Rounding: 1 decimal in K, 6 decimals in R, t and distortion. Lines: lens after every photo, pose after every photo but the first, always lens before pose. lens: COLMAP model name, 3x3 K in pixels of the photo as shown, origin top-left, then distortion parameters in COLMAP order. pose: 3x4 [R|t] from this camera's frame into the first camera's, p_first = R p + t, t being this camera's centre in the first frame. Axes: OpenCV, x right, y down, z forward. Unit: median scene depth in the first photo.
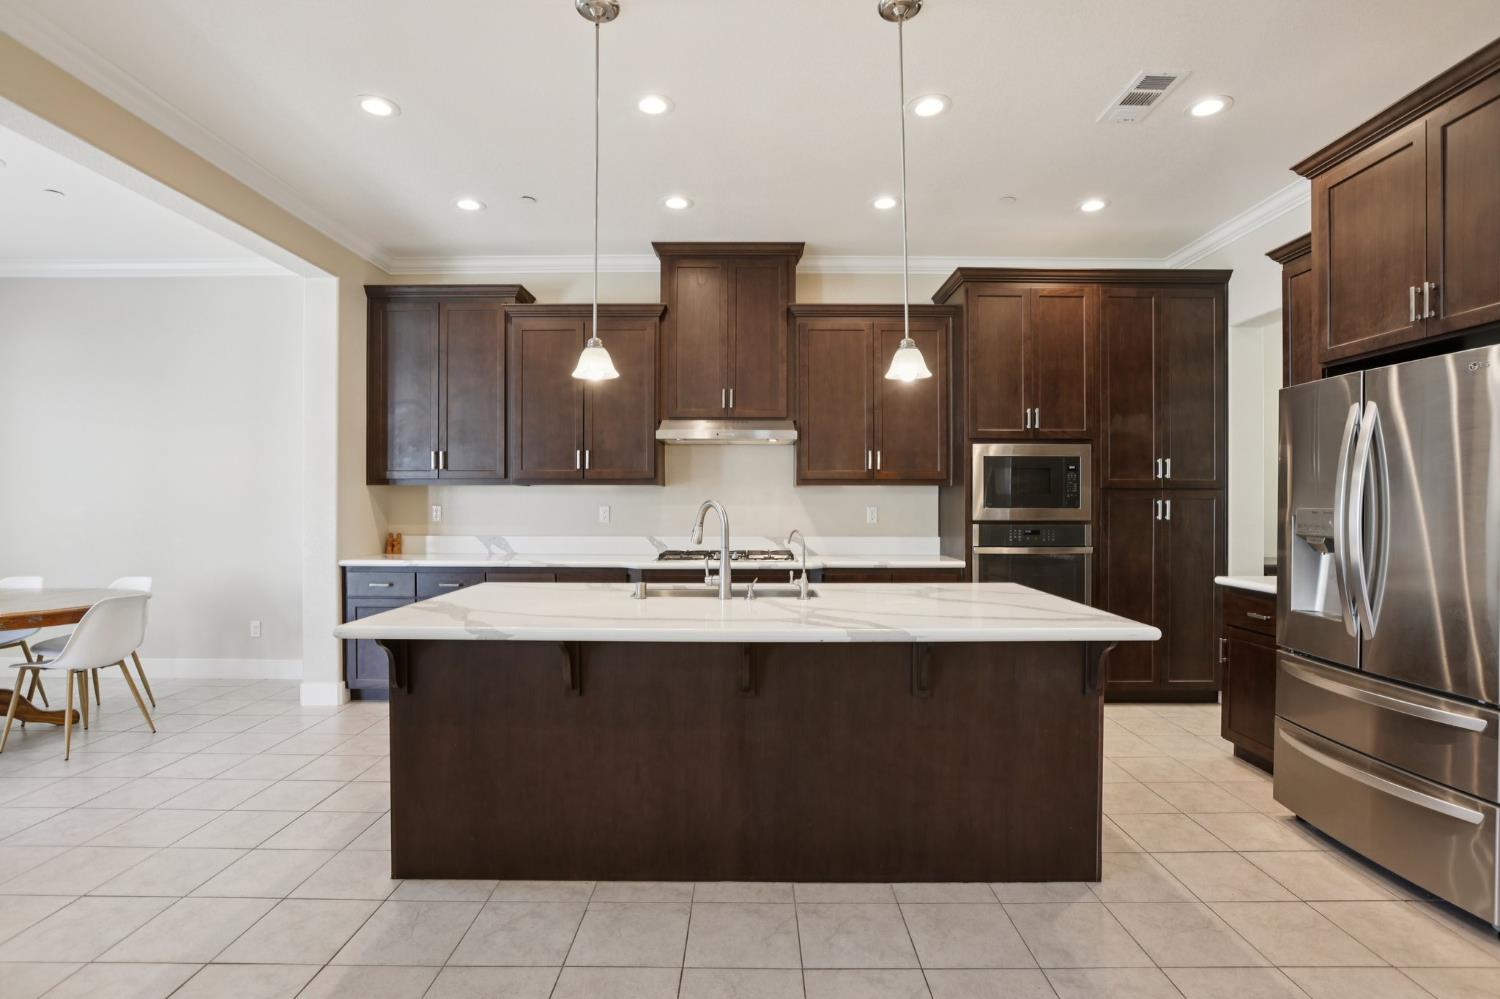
lens RADIAL K [[730.4, 0, 756.2], [0, 730.4, 506.5], [0, 0, 1]] dist [-0.032687, 0.008861]
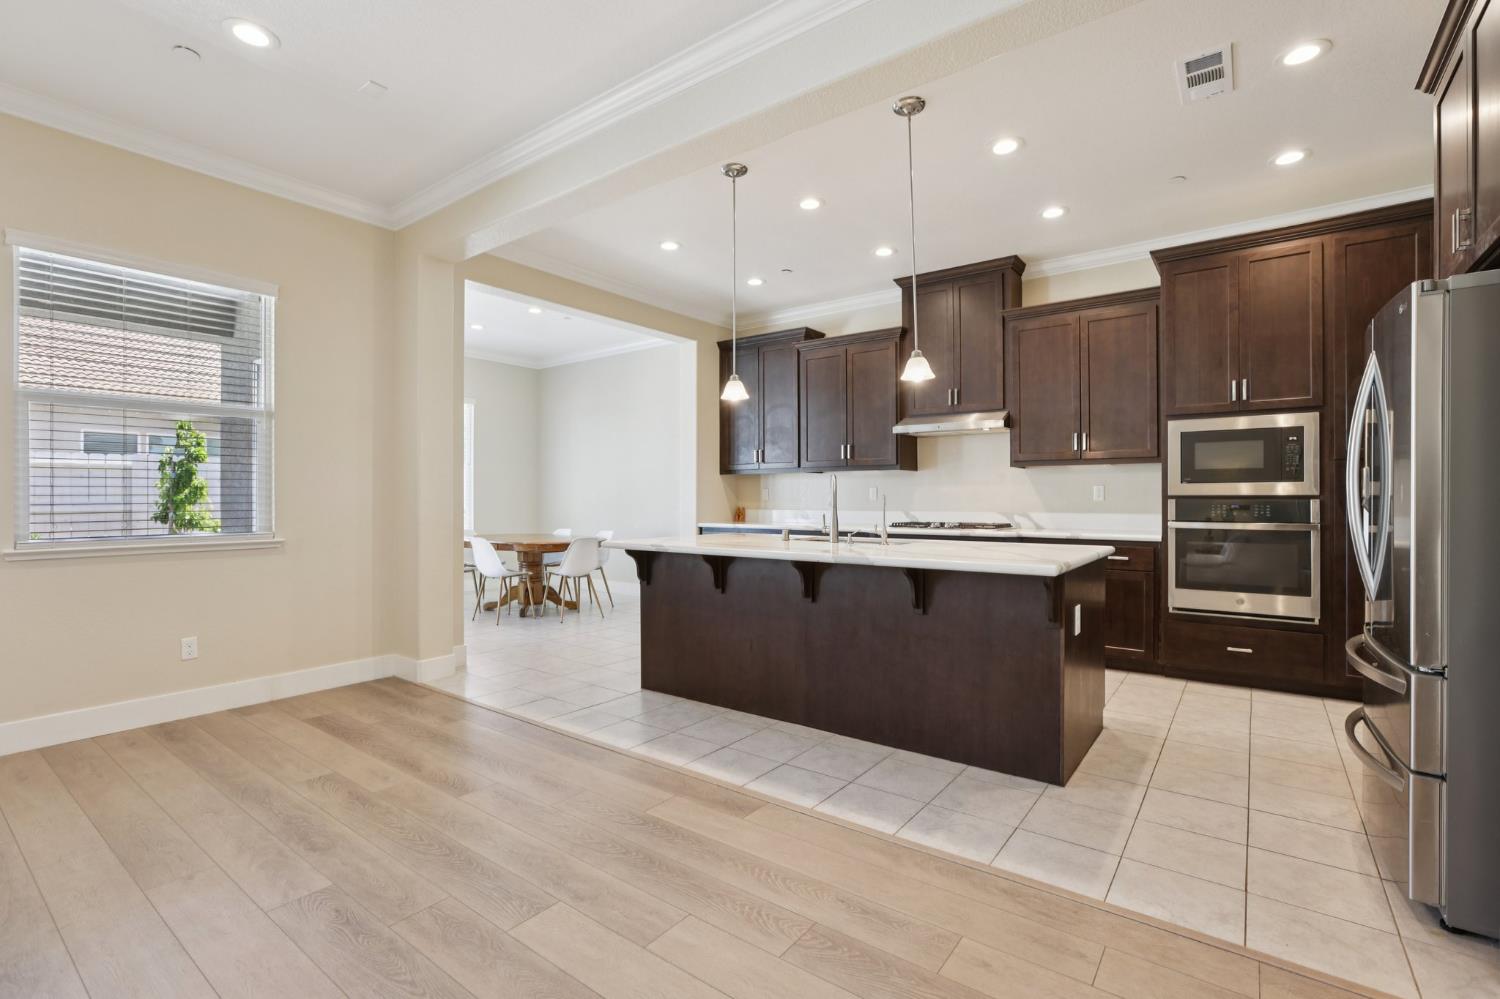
lens RADIAL K [[685.7, 0, 754.8], [0, 685.7, 500.9], [0, 0, 1]] dist [-0.032075, 0.004777]
pose [[0.801117, 0.000442, -0.598507, 0.398866], [-0.000801, 1.000000, -0.000335, 0.027281], [0.598507, 0.000748, 0.801117, -0.107053]]
